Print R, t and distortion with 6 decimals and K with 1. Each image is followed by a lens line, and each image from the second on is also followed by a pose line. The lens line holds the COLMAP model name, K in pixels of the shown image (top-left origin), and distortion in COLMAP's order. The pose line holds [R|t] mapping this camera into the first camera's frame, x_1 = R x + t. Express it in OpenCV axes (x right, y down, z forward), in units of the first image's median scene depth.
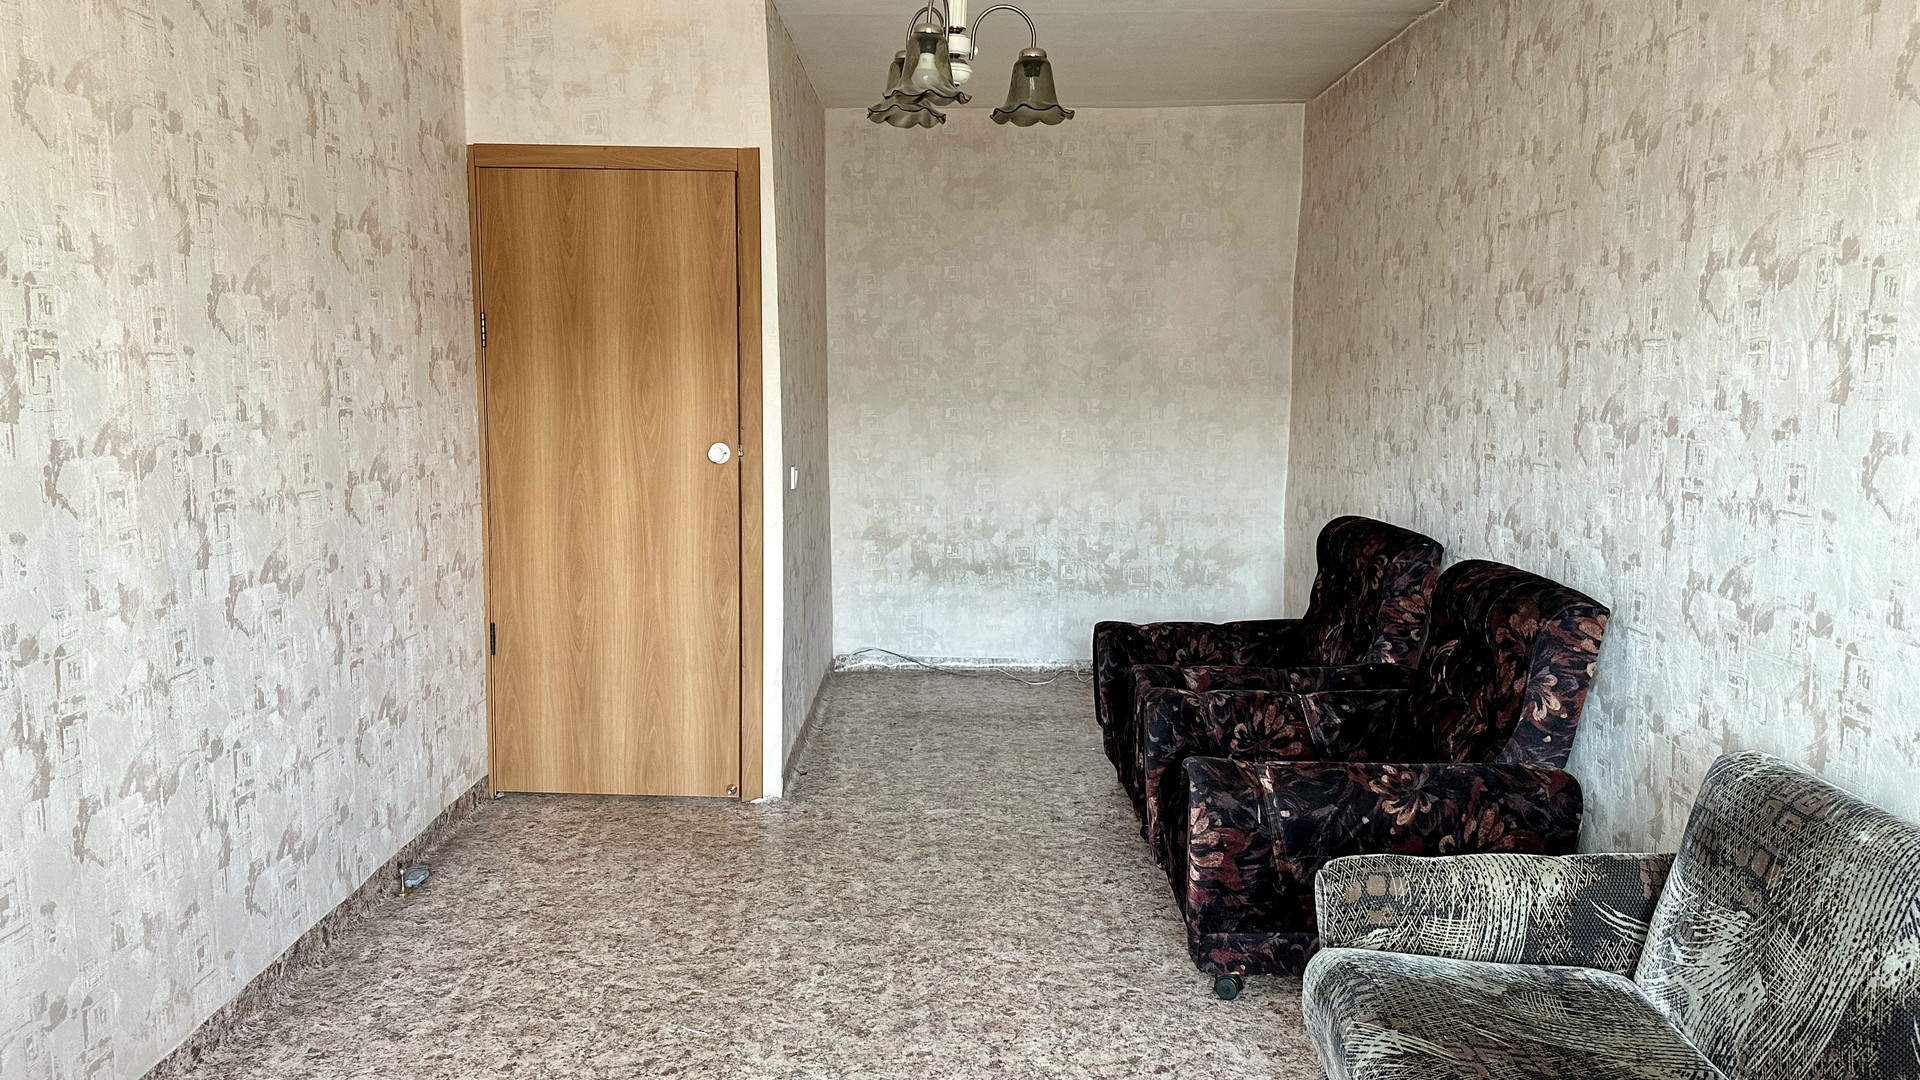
lens RADIAL K [[1341.5, 0, 933.5], [0, 1341.5, 514.3], [0, 0, 1]] dist [0.070456, -0.055297]
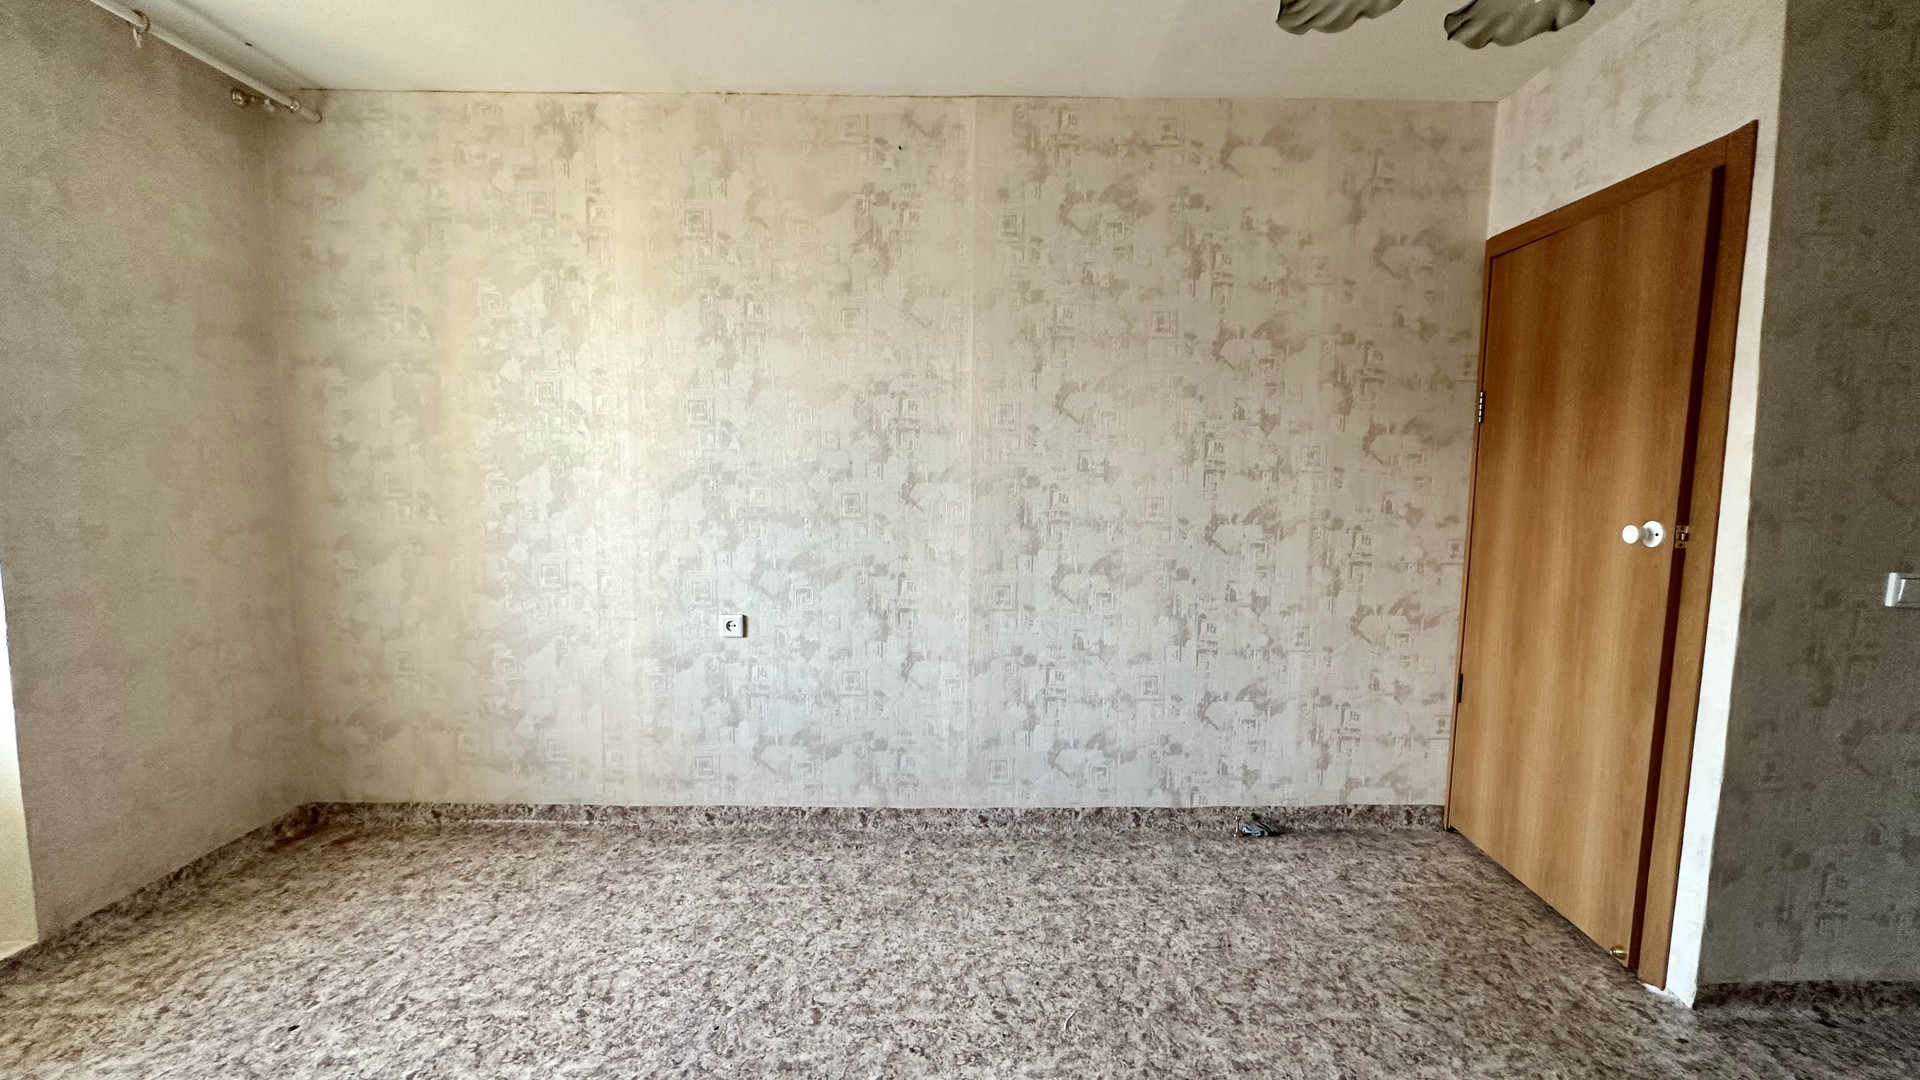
lens RADIAL K [[764.4, 0, 959.5], [0, 764.4, 534.9], [0, 0, 1]] dist [0.005433, 0.001567]
pose [[0.039943, 0.080472, -0.995956, 0.381266], [-0.118642, 0.990082, 0.075239, -0.042299], [0.992133, 0.115157, 0.049094, 0.779242]]
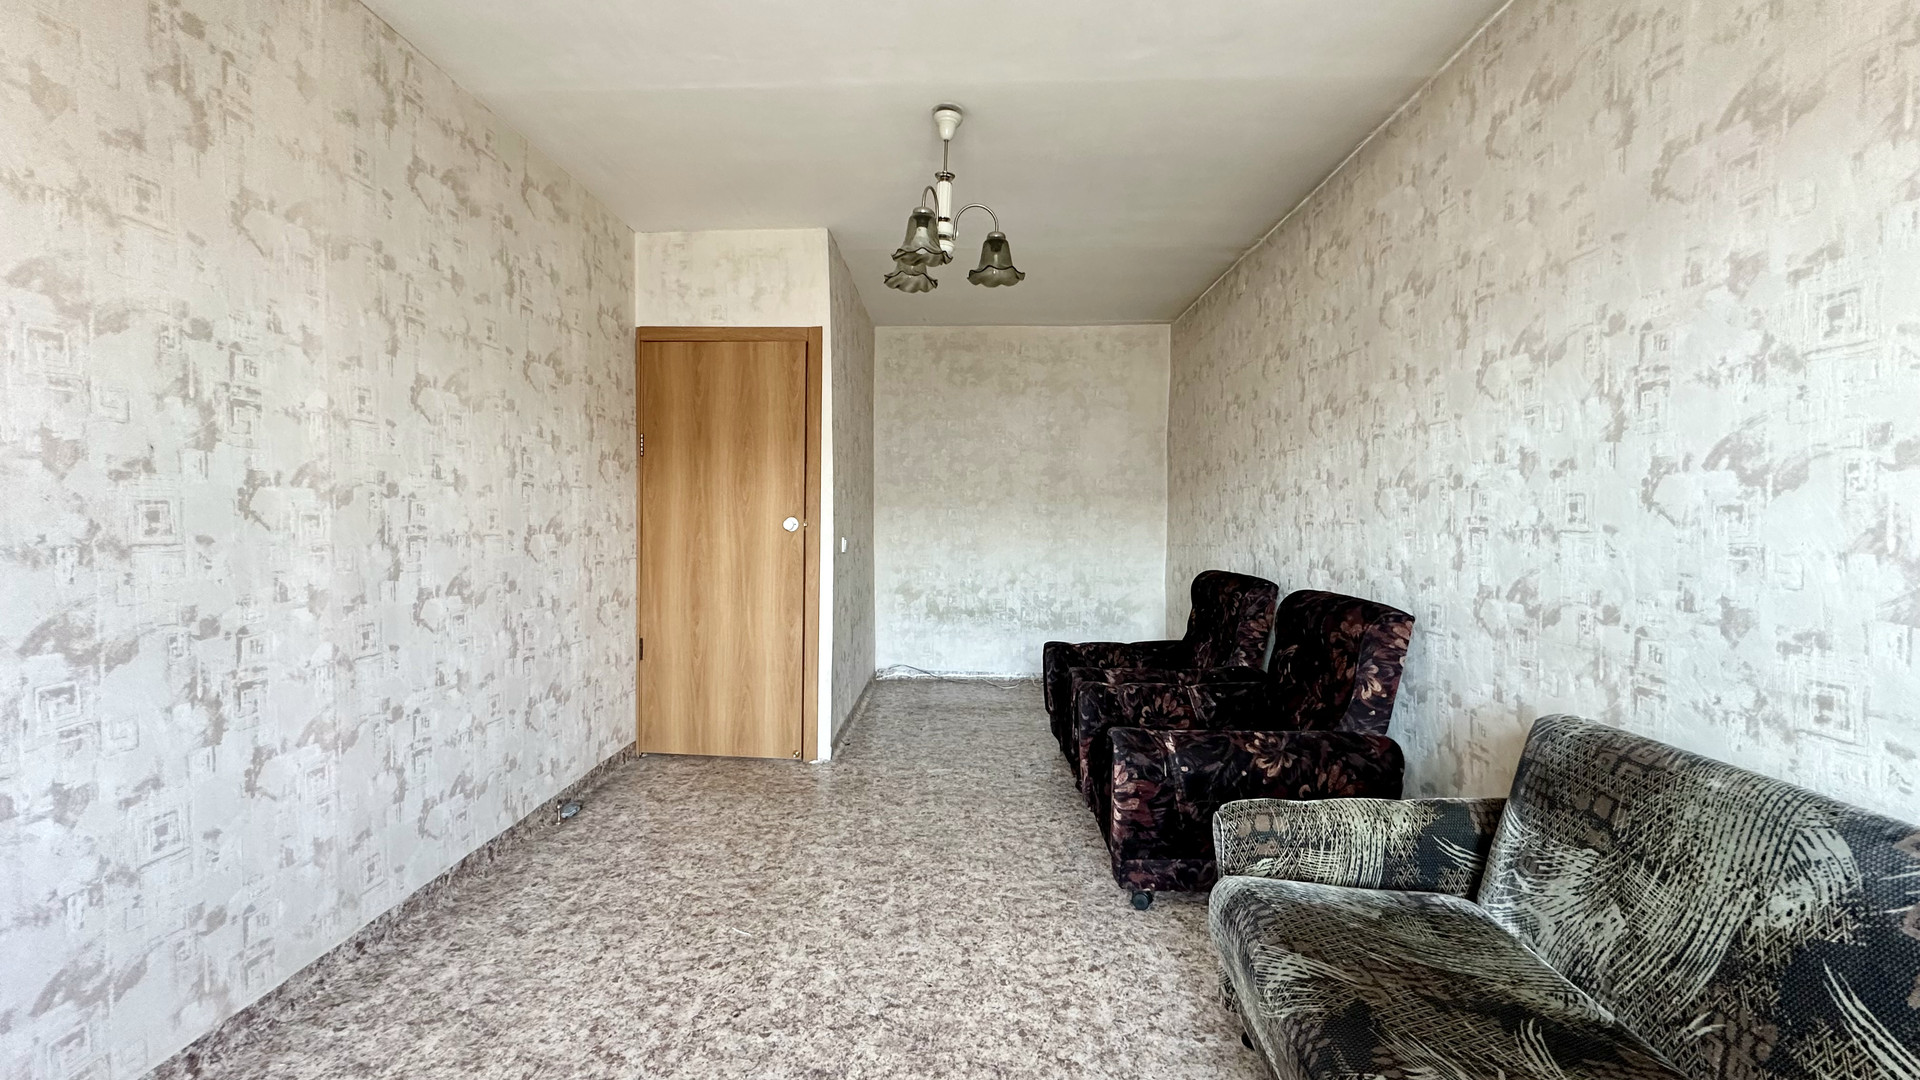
lens RADIAL K [[764.4, 0, 945.4], [0, 764.4, 533.7], [0, 0, 1]] dist [0.005433, 0.001567]
pose [[0.999941, 0.003310, -0.010358, 0.028498], [-0.004206, 0.996136, -0.087728, 0.053091], [0.010028, 0.087766, 0.996091, 0.205808]]
